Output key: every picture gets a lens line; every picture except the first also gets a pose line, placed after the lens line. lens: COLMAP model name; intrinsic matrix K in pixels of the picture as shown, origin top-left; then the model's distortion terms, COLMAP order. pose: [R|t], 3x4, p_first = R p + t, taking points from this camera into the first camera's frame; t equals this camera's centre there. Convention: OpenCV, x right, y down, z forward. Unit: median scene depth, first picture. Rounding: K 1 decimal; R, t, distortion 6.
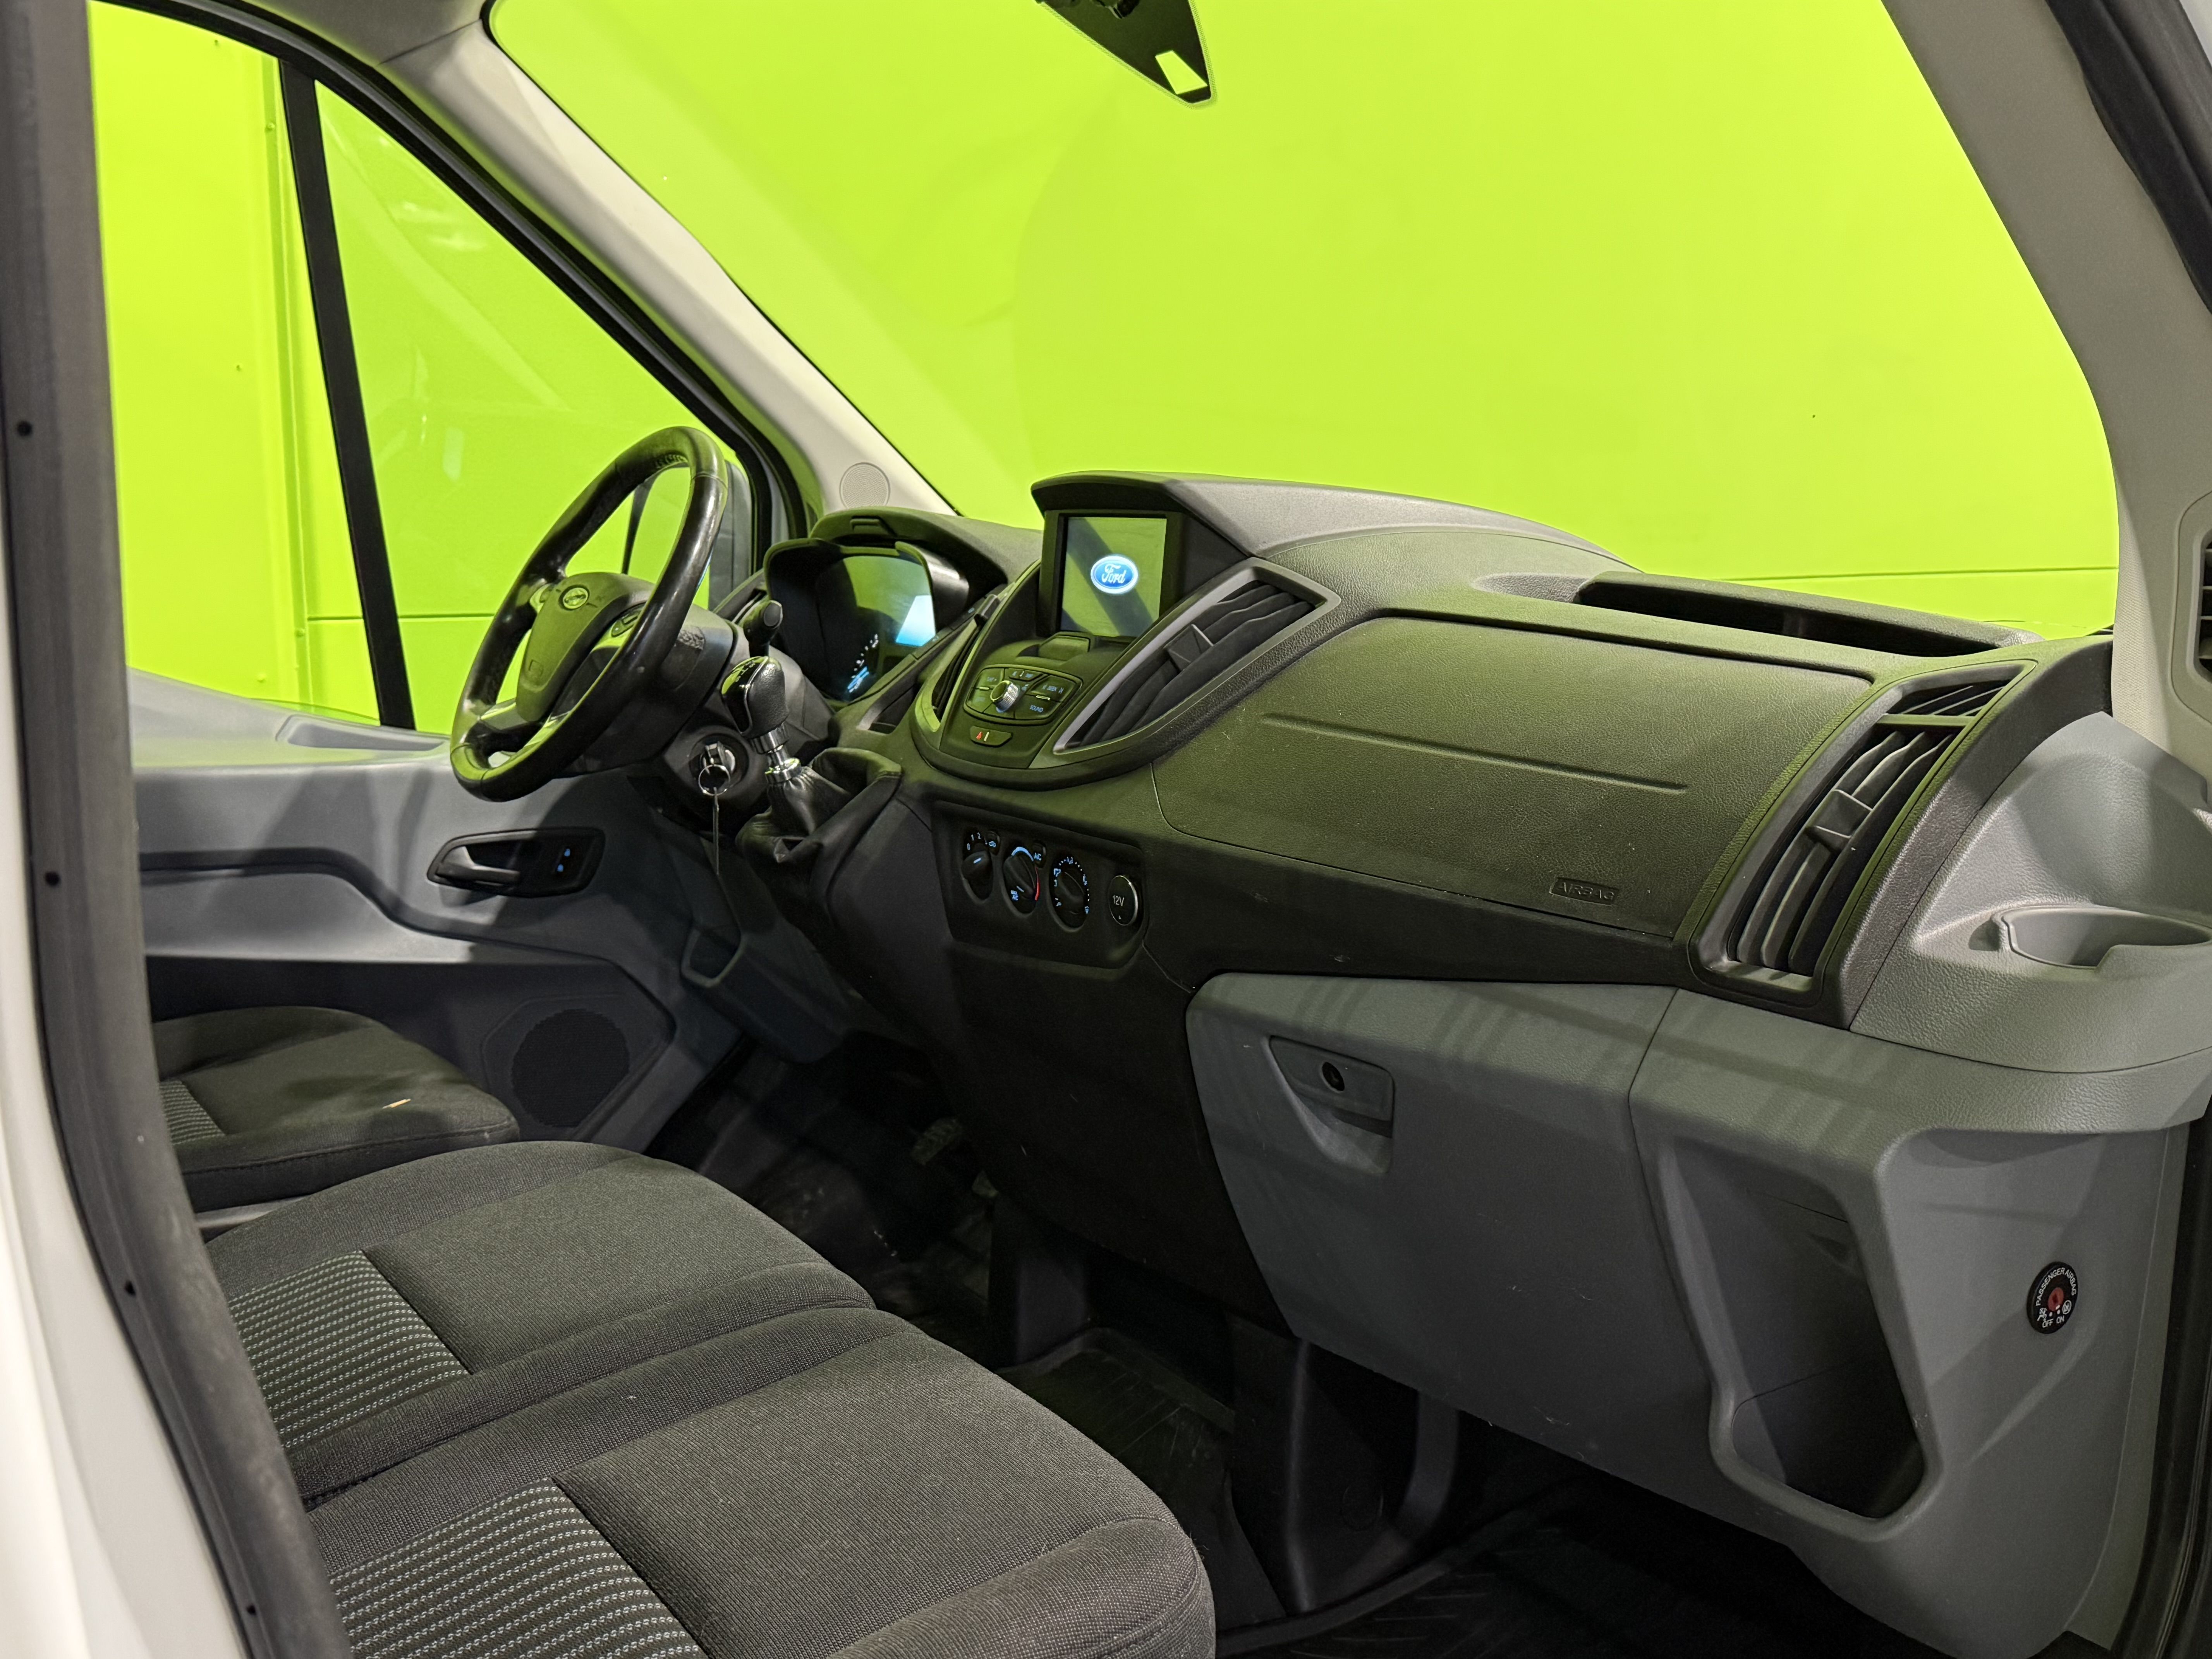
lens RADIAL K [[2217.2, 0, 1106.4], [0, 2217.2, 838.7], [0, 0, 1]] dist [0.047073, 0.000000]
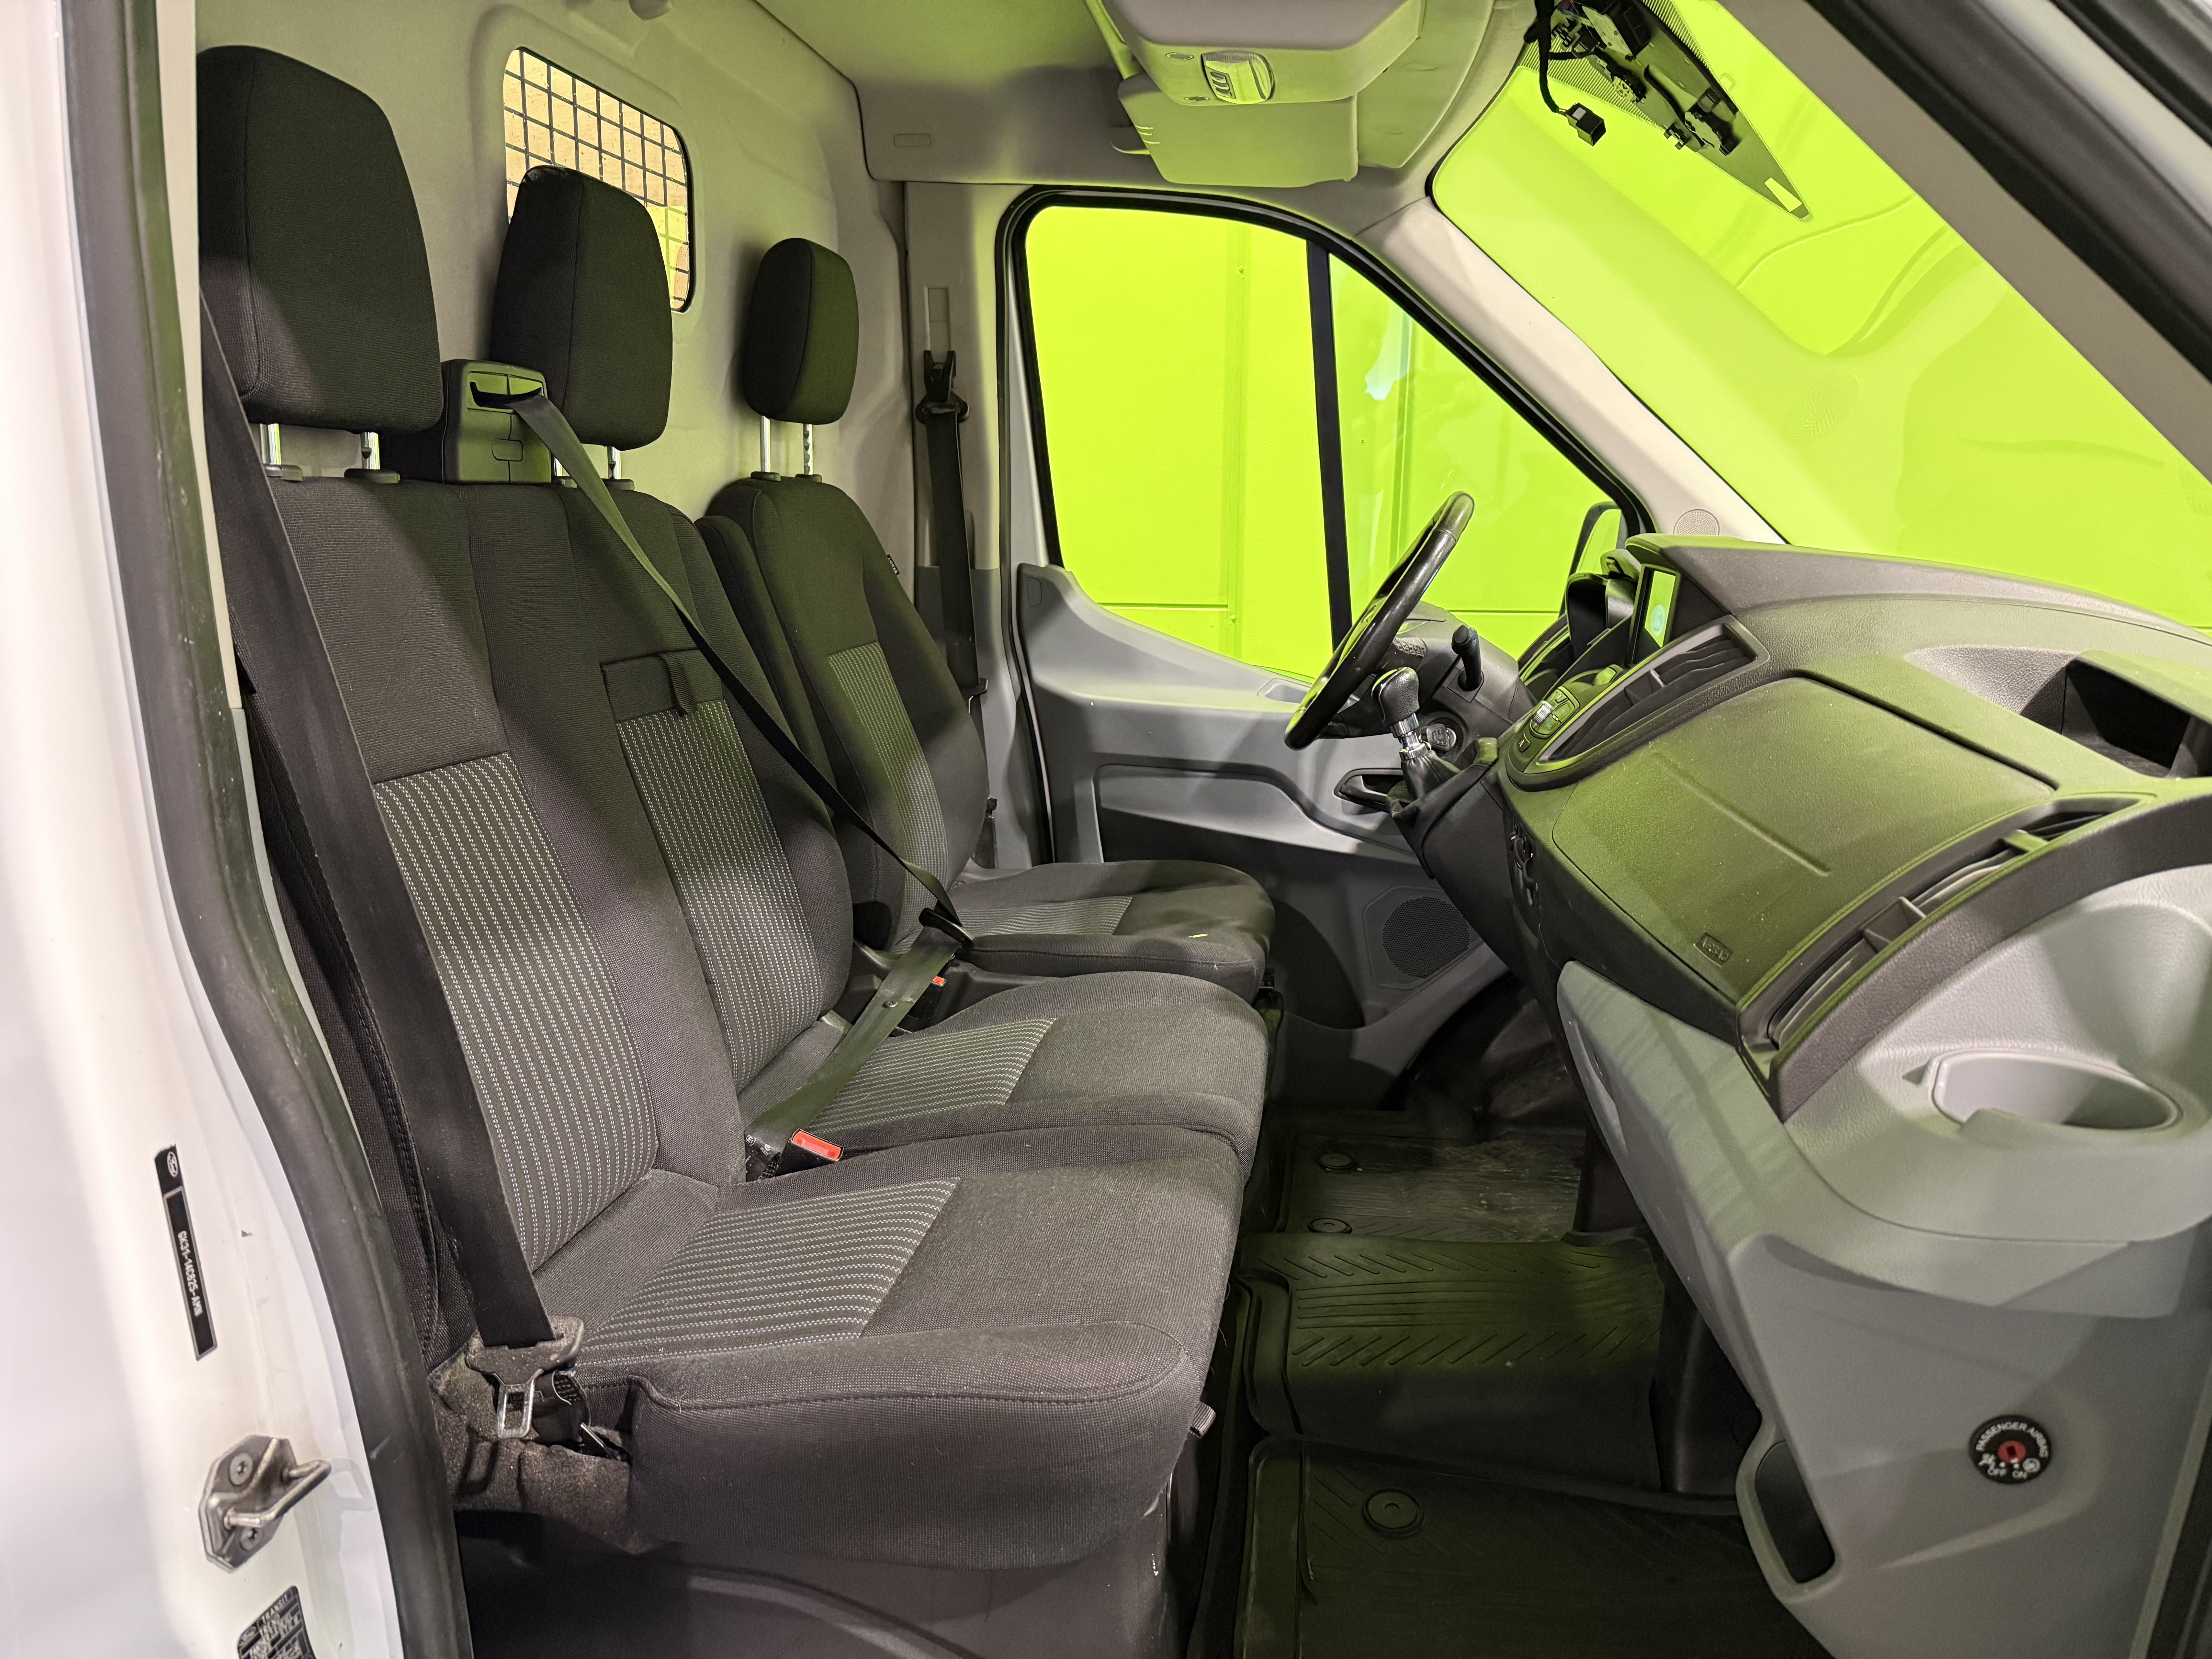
lens RADIAL K [[1586.0, 0, 1104.5], [0, 1586.0, 827.1], [0, 0, 1]] dist [-0.006529, -0.008778]
pose [[0.729910, 0.145045, -0.667977, 0.349037], [-0.108515, 0.989423, 0.096268, -0.053985], [0.674874, 0.002218, 0.737929, 0.143916]]
